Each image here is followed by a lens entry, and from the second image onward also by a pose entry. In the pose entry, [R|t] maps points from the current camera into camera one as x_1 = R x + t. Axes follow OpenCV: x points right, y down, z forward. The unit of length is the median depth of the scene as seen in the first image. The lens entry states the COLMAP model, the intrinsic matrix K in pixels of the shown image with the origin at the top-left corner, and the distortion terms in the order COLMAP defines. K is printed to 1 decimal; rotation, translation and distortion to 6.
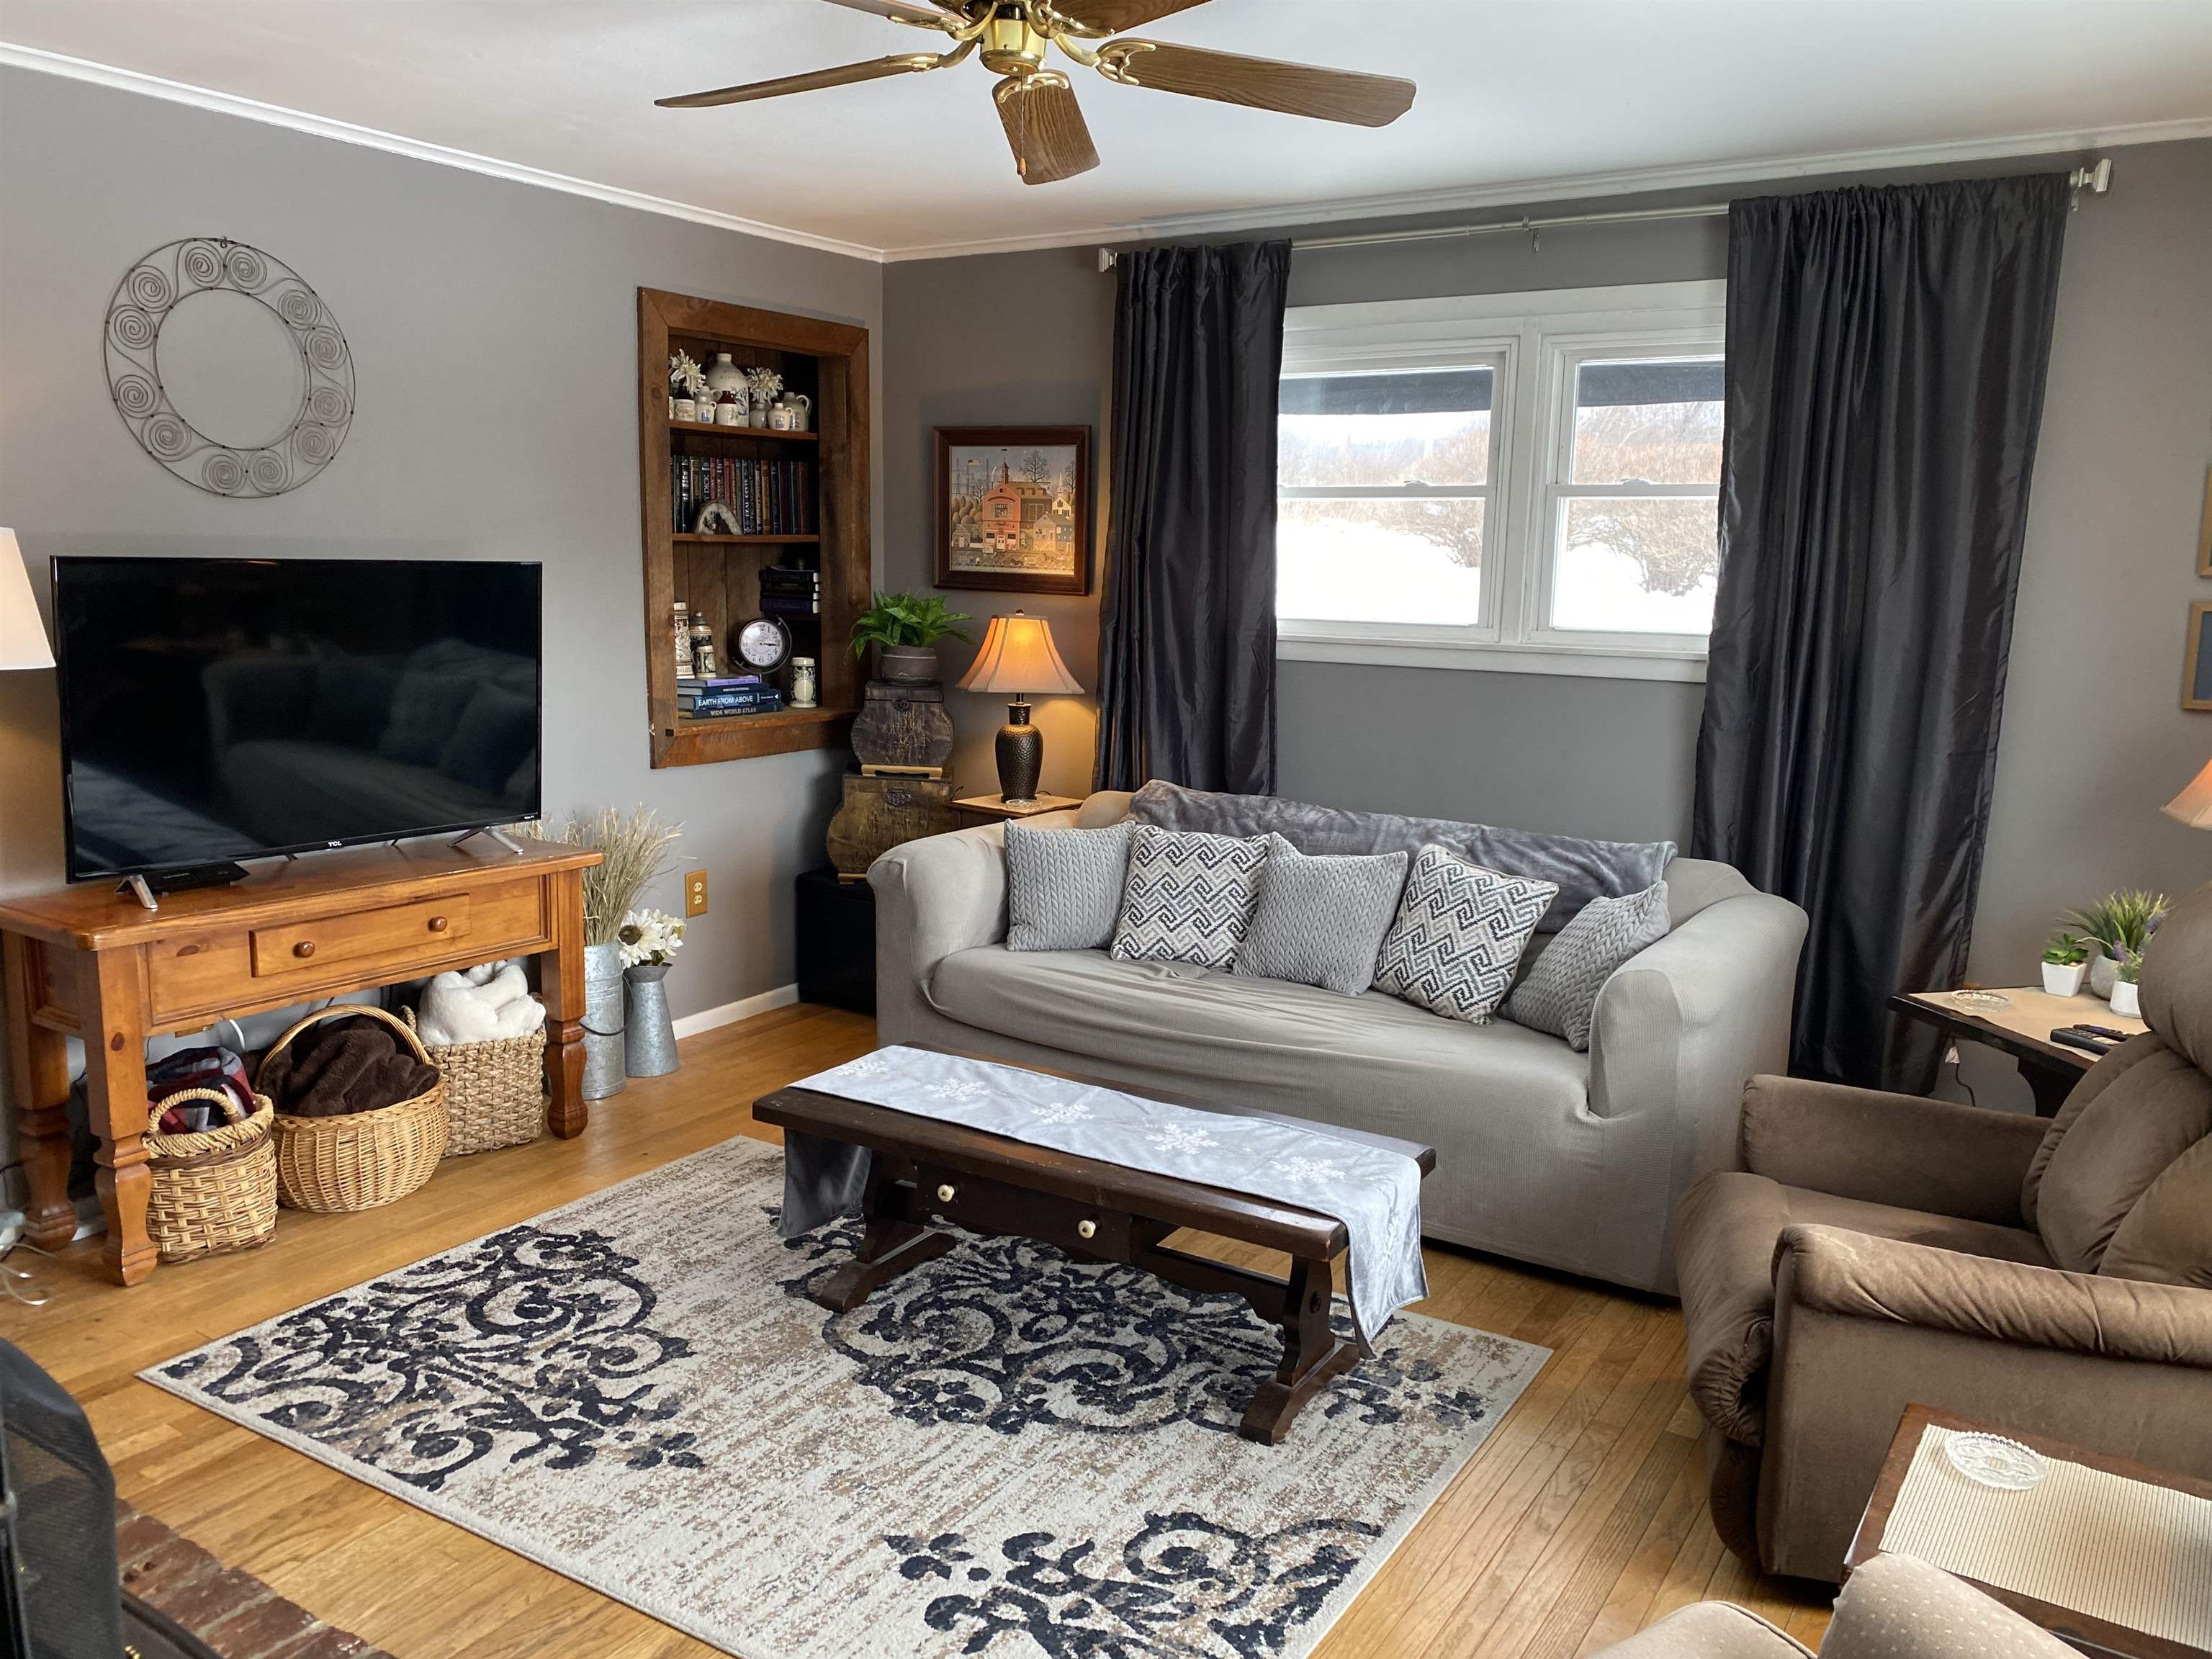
lens RADIAL K [[1681.7, 0, 1100.1], [0, 1681.7, 820.5], [0, 0, 1]] dist [0.031786, -0.027902]
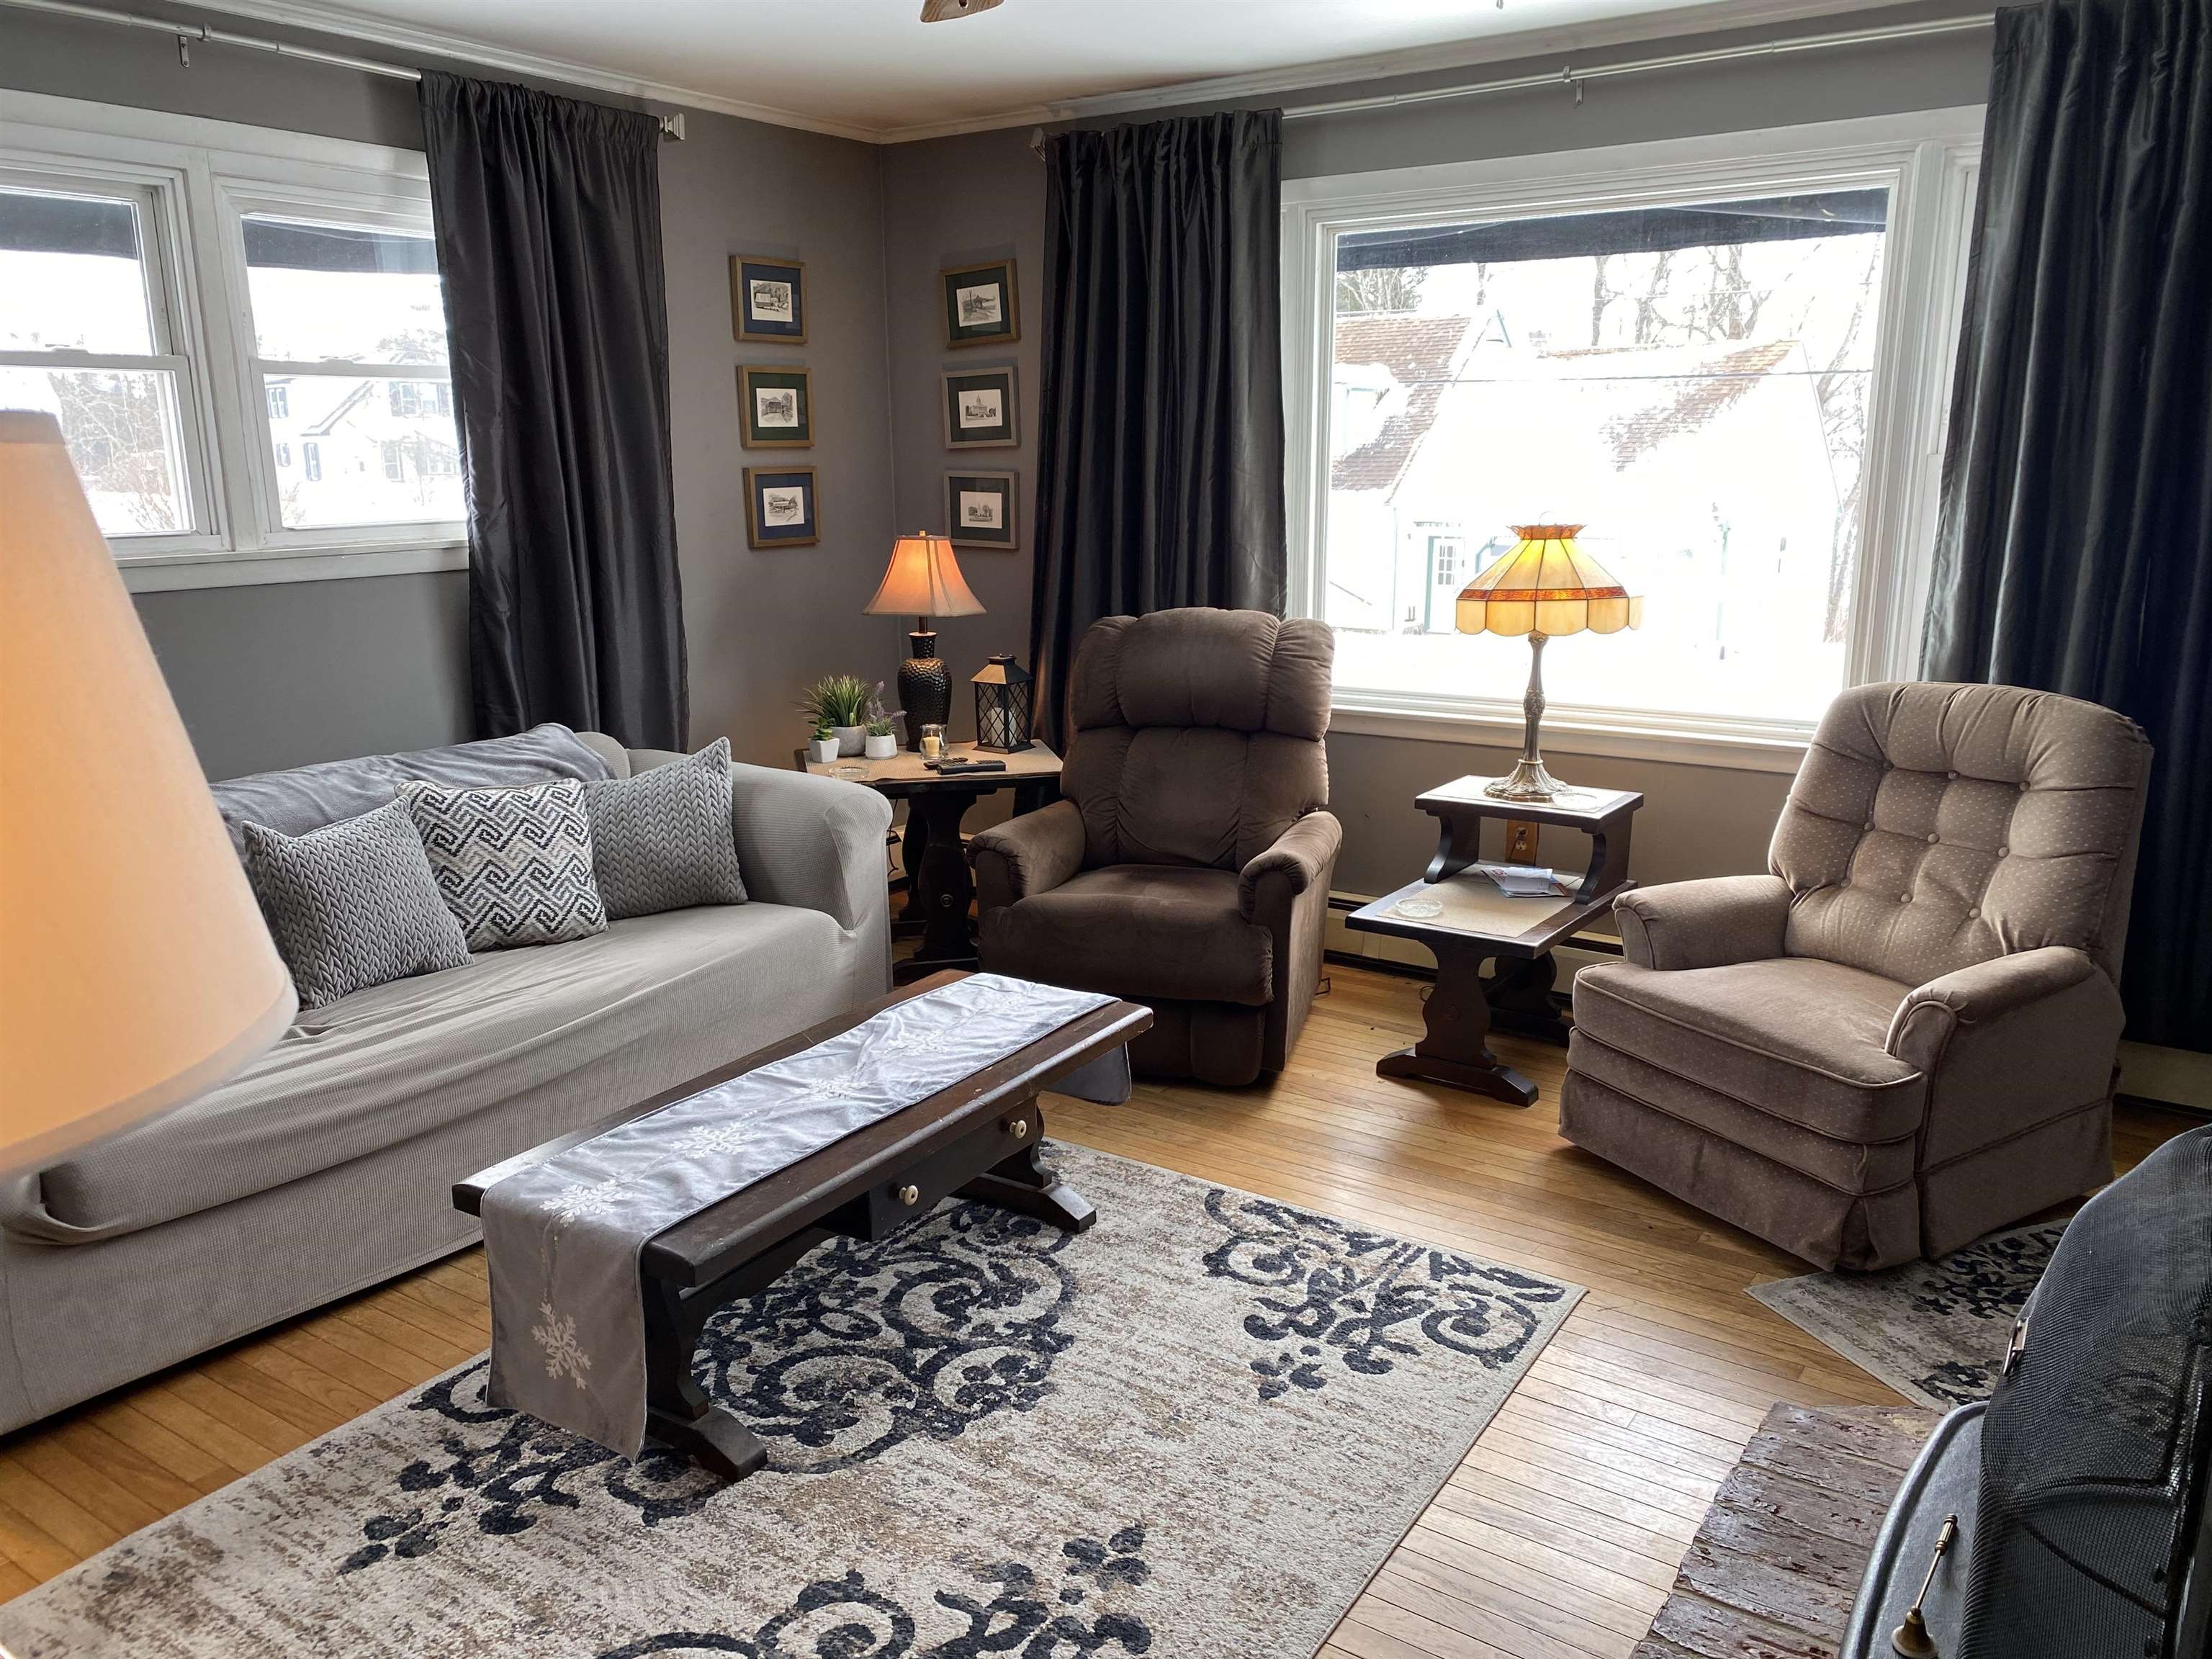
lens RADIAL K [[1681.7, 0, 1093.2], [0, 1681.7, 837.8], [0, 0, 1]] dist [0.031786, -0.027902]
pose [[0.037289, -0.249928, 0.967546, -0.873410], [0.172675, 0.955267, 0.240101, -0.145265], [-0.984273, 0.158118, 0.078777, 0.802021]]
